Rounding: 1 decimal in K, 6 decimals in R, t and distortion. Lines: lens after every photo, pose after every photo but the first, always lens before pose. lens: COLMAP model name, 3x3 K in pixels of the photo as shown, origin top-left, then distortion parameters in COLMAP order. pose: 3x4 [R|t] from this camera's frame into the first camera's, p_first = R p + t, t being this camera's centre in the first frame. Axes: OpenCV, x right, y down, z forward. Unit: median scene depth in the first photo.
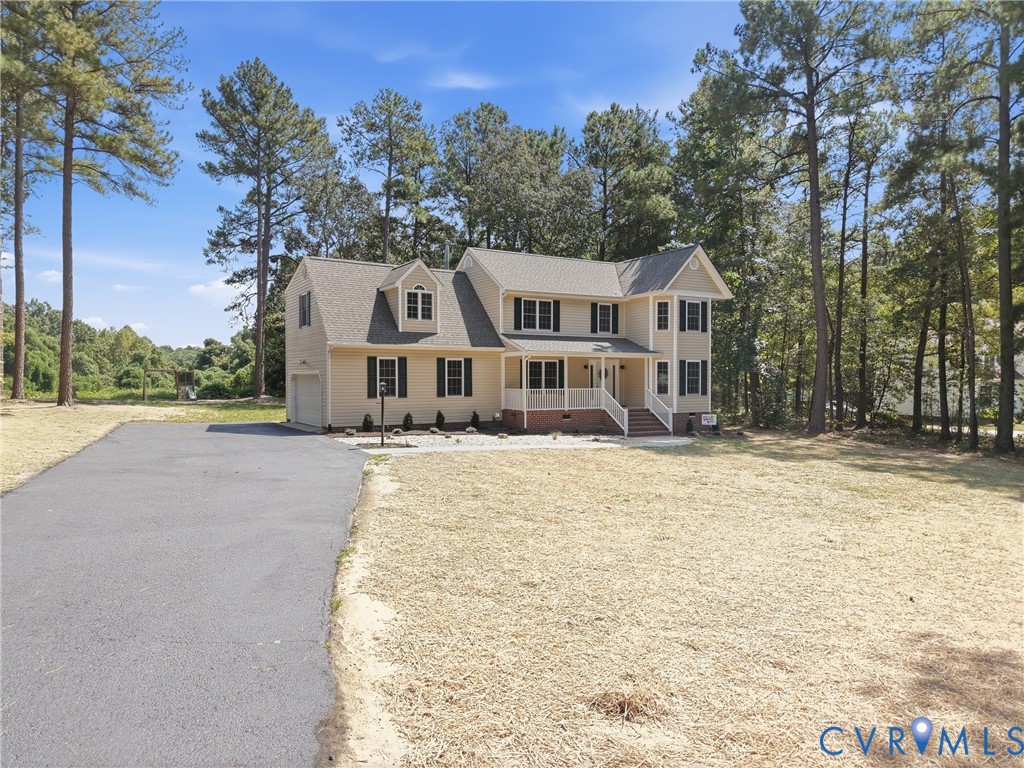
lens RADIAL K [[685.7, 0, 512.0], [0, 685.7, 384.0], [0, 0, 1]] dist [0.048919, -0.000710]
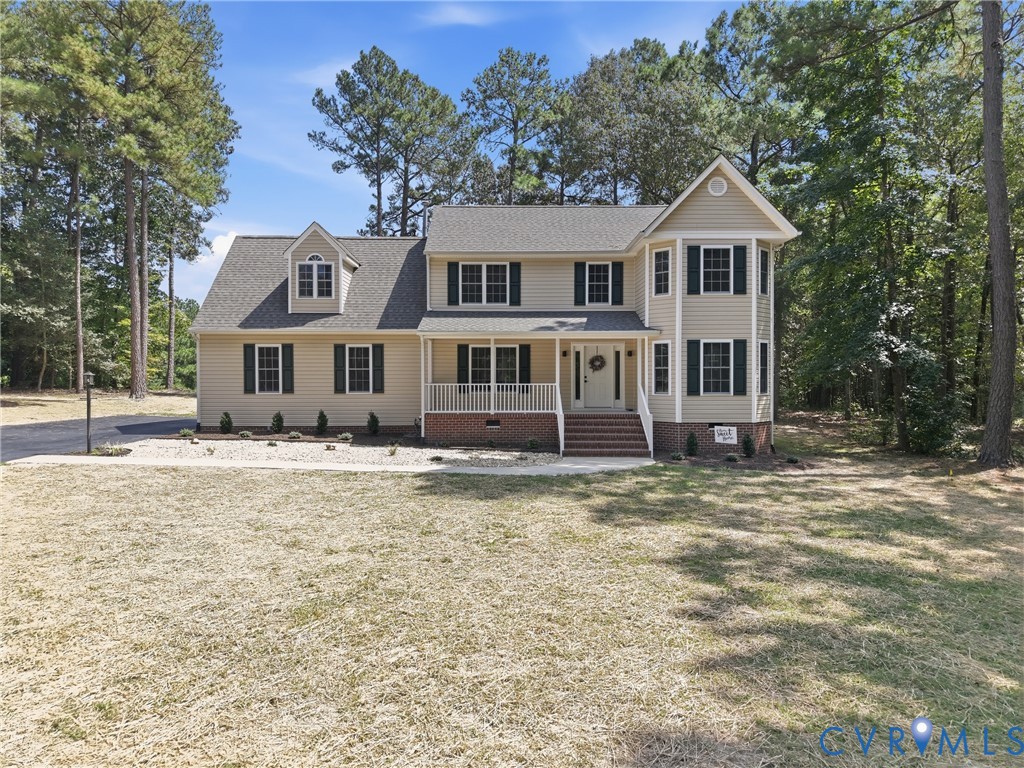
lens RADIAL K [[685.7, 0, 512.0], [0, 685.7, 384.0], [0, 0, 1]] dist [0.048919, -0.000710]
pose [[0.869026, 0.003511, -0.494754, 0.430366], [-0.002703, 0.999994, 0.002349, 0.005274], [0.494759, -0.000704, 0.869030, 0.374087]]
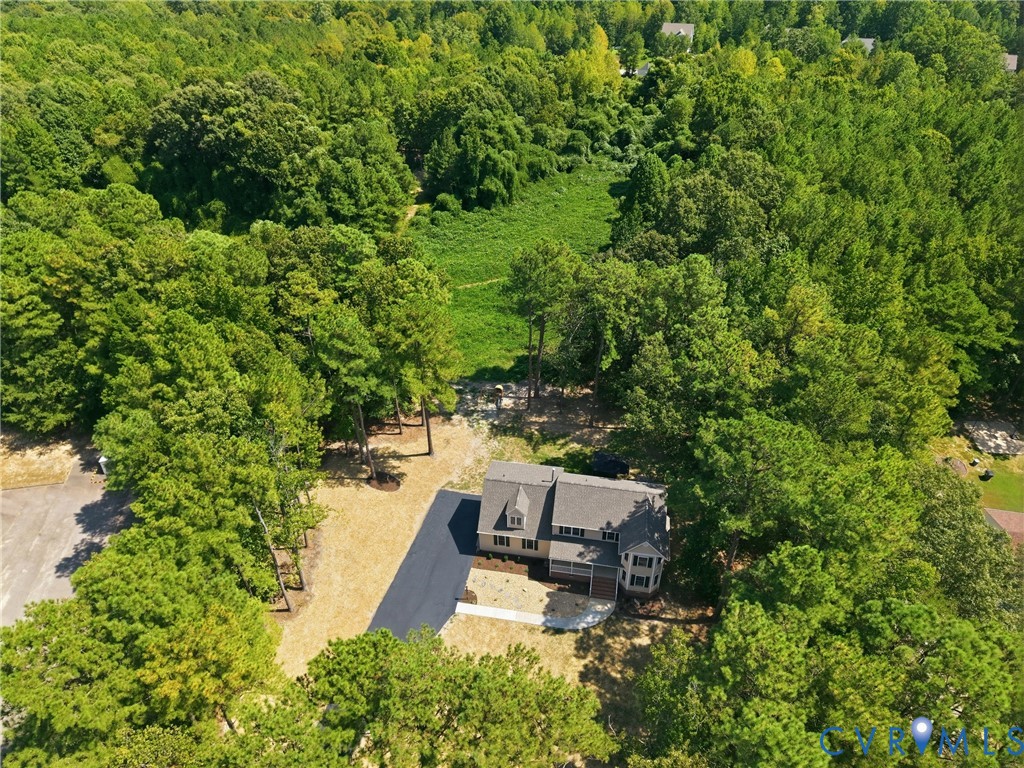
lens RADIAL K [[685.7, 0, 512.0], [0, 685.7, 384.0], [0, 0, 1]] dist [0.048919, -0.000710]
pose [[0.754587, 0.372268, -0.540385, 0.903010], [-0.000998, 0.824156, 0.566362, -1.727325], [0.656200, -0.426830, 0.622269, -0.286639]]
